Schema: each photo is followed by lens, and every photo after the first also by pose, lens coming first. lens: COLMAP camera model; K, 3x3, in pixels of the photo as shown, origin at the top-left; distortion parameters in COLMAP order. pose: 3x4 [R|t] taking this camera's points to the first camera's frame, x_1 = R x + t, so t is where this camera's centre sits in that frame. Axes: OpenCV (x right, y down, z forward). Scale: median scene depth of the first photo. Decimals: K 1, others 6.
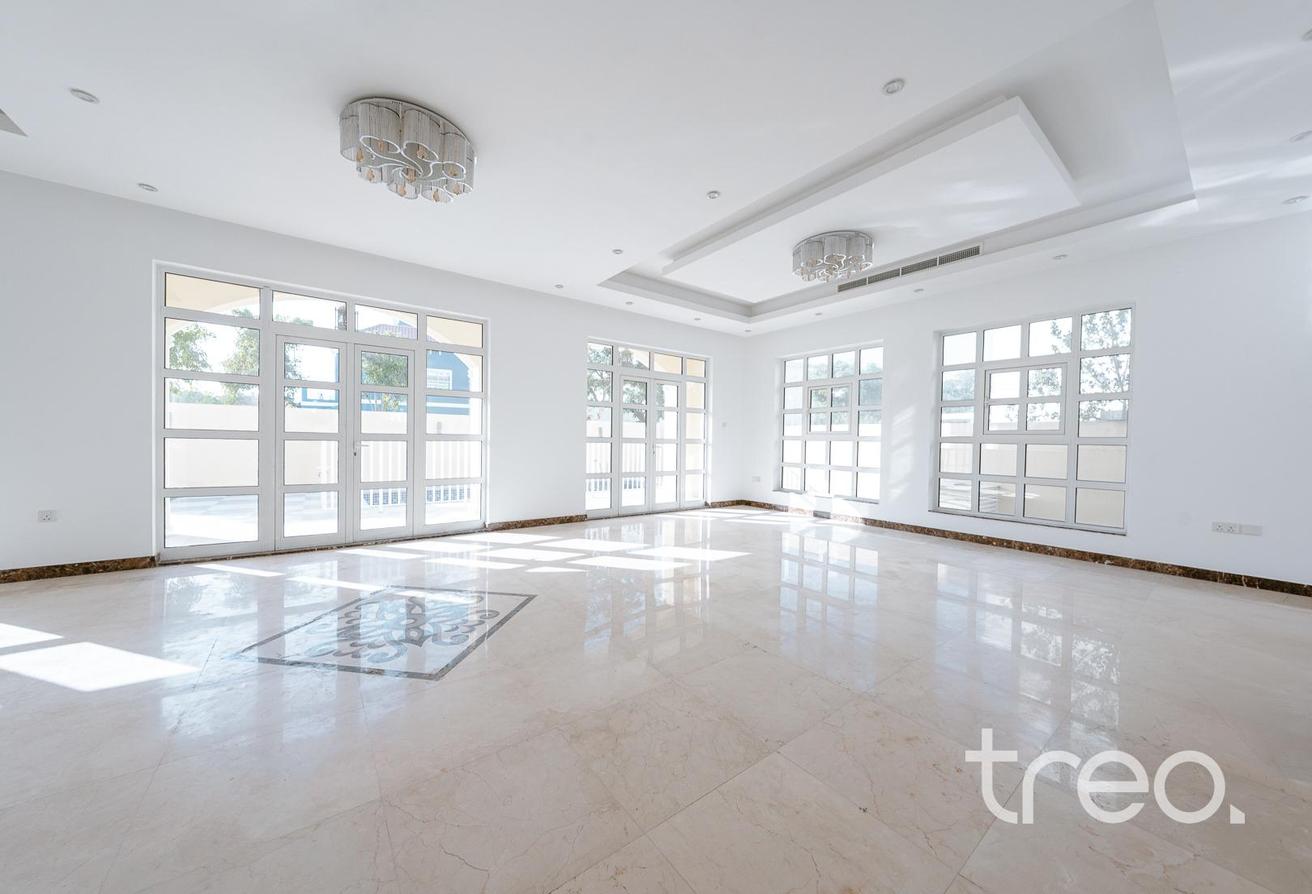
lens RADIAL K [[450.2, 0, 625.9], [0, 450.2, 442.6], [0, 0, 1]] dist [-0.003963, -0.000305]
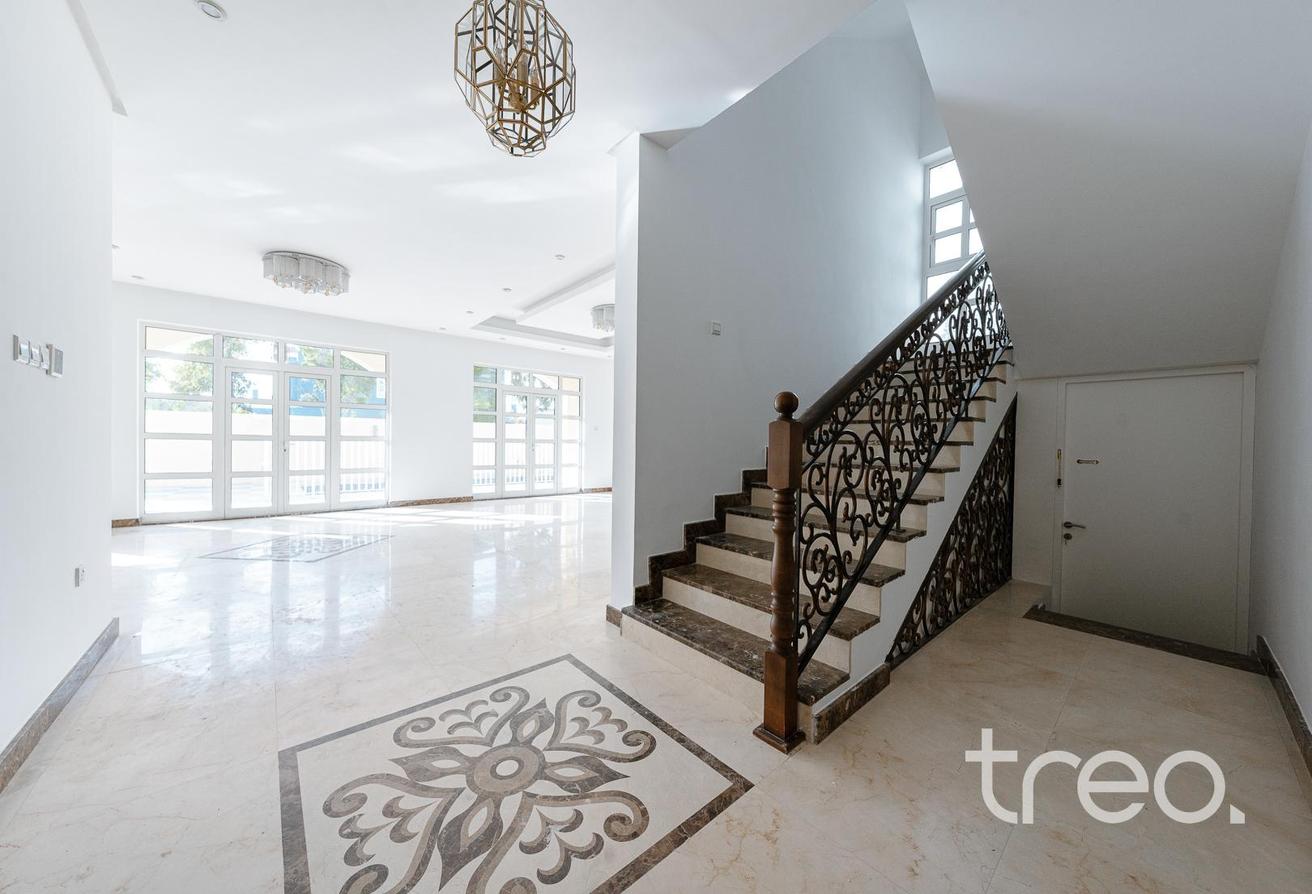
lens RADIAL K [[450.2, 0, 627.0], [0, 450.2, 443.6], [0, 0, 1]] dist [-0.003963, -0.000305]
pose [[0.997689, -0.002159, 0.067905, 0.337143], [0.002231, 0.999997, -0.000985, 0.008028], [-0.067903, 0.001135, 0.997691, -0.432307]]
